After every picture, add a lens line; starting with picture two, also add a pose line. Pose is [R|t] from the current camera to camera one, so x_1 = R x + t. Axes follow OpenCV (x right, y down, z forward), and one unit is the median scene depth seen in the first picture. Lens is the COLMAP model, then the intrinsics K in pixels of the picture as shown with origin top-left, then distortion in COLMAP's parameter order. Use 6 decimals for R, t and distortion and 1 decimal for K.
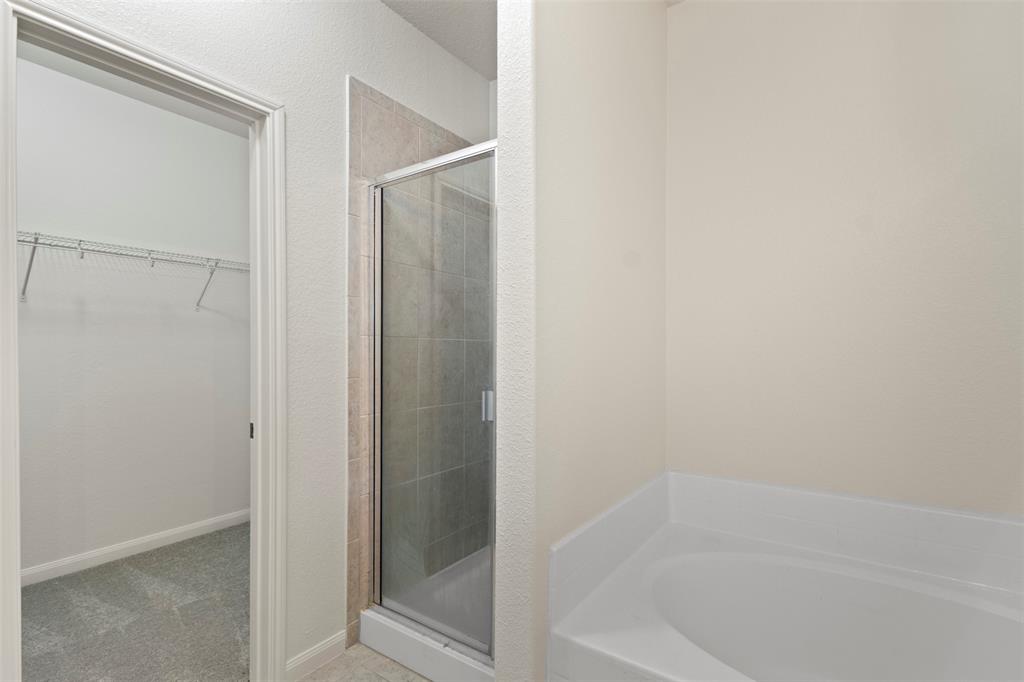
lens RADIAL K [[476.7, 0, 511.2], [0, 476.7, 347.3], [0, 0, 1]] dist [0.006317, -0.000578]
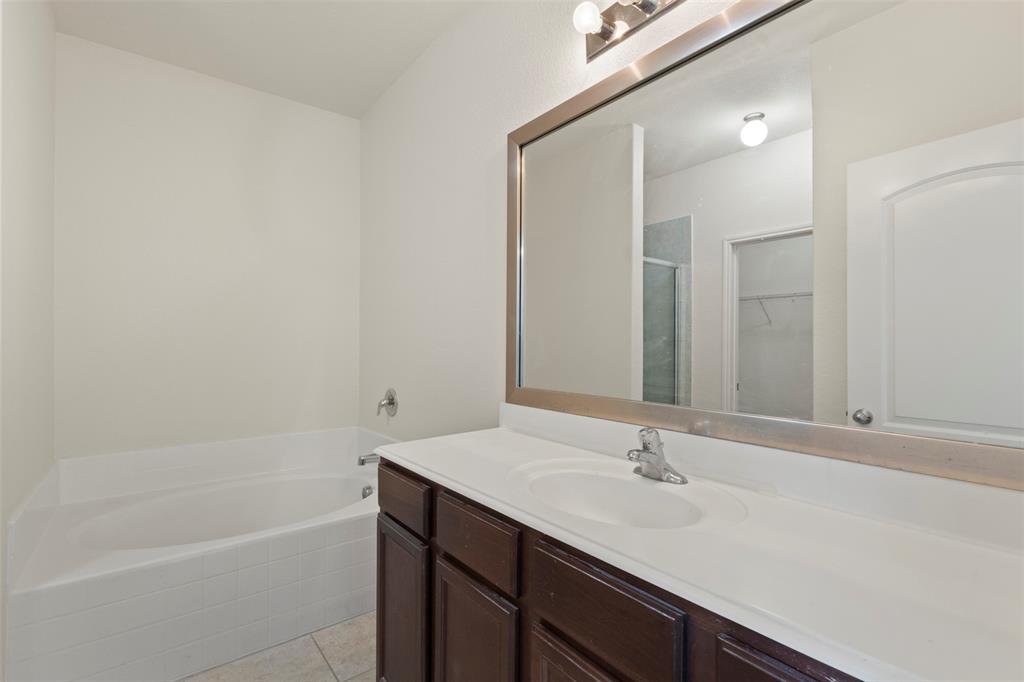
lens RADIAL K [[476.7, 0, 504.9], [0, 476.7, 338.0], [0, 0, 1]] dist [0.006317, -0.000578]
pose [[0.302015, 0.005172, 0.953289, -0.391124], [-0.001985, 0.999987, -0.004796, -0.008751], [-0.953301, -0.000444, 0.302021, -0.280851]]
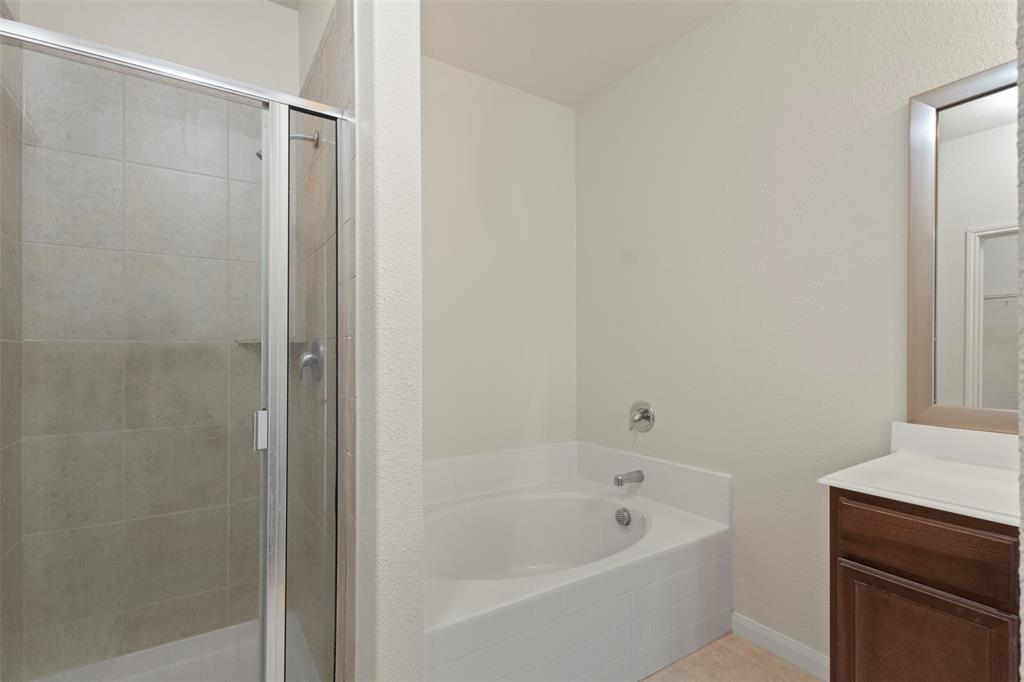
lens RADIAL K [[476.7, 0, 504.2], [0, 476.7, 351.1], [0, 0, 1]] dist [0.006317, -0.000578]
pose [[0.386562, -0.004260, 0.922253, -0.461722], [0.000088, 0.999989, 0.004583, -0.006620], [-0.922263, -0.001691, 0.386559, 0.258116]]
